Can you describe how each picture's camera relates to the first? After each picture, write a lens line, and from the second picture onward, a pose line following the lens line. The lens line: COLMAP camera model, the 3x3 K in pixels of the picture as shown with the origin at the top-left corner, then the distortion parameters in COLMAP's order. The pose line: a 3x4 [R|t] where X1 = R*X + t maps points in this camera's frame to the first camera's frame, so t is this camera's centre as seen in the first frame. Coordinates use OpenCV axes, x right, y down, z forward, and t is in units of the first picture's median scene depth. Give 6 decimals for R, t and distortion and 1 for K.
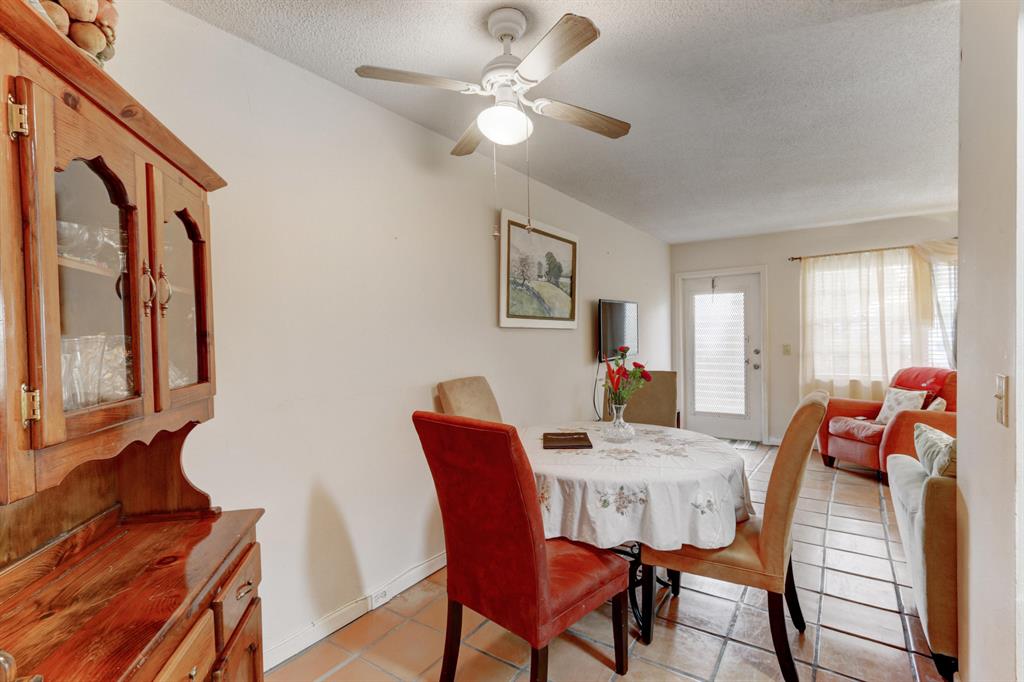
lens RADIAL K [[468.0, 0, 511.2], [0, 468.0, 346.3], [0, 0, 1]] dist [-0.001051, 0.001161]
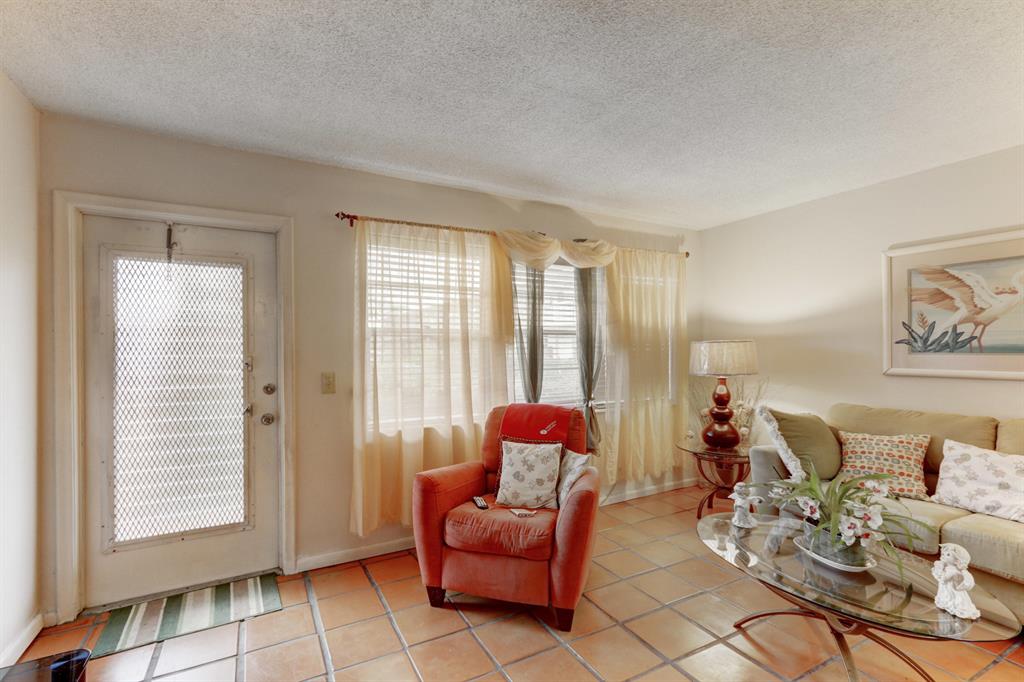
lens RADIAL K [[468.0, 0, 511.9], [0, 468.0, 346.6], [0, 0, 1]] dist [-0.001051, 0.001161]
pose [[0.433163, 0.018855, 0.901118, 0.236842], [0.013395, 0.999536, -0.027353, -0.020888], [-0.901216, 0.023919, 0.432710, 0.698714]]
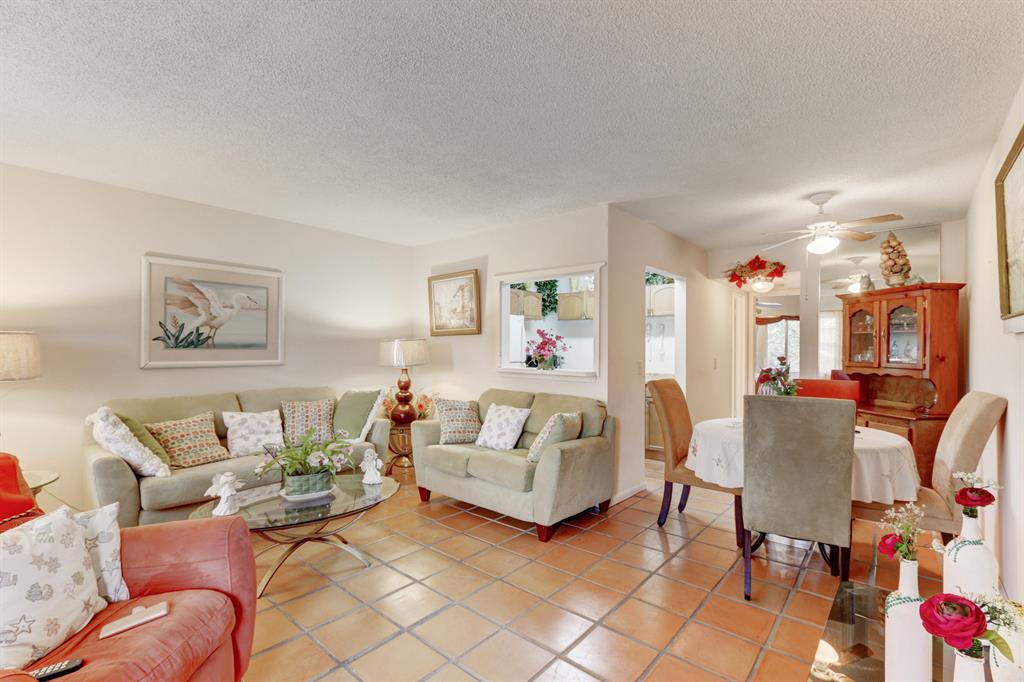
lens RADIAL K [[468.0, 0, 511.2], [0, 468.0, 346.0], [0, 0, 1]] dist [-0.001051, 0.001161]
pose [[-0.995884, 0.013422, 0.089633, 0.444430], [0.014788, 0.999784, 0.014598, -0.029861], [-0.089418, 0.015863, -0.995868, 1.210619]]
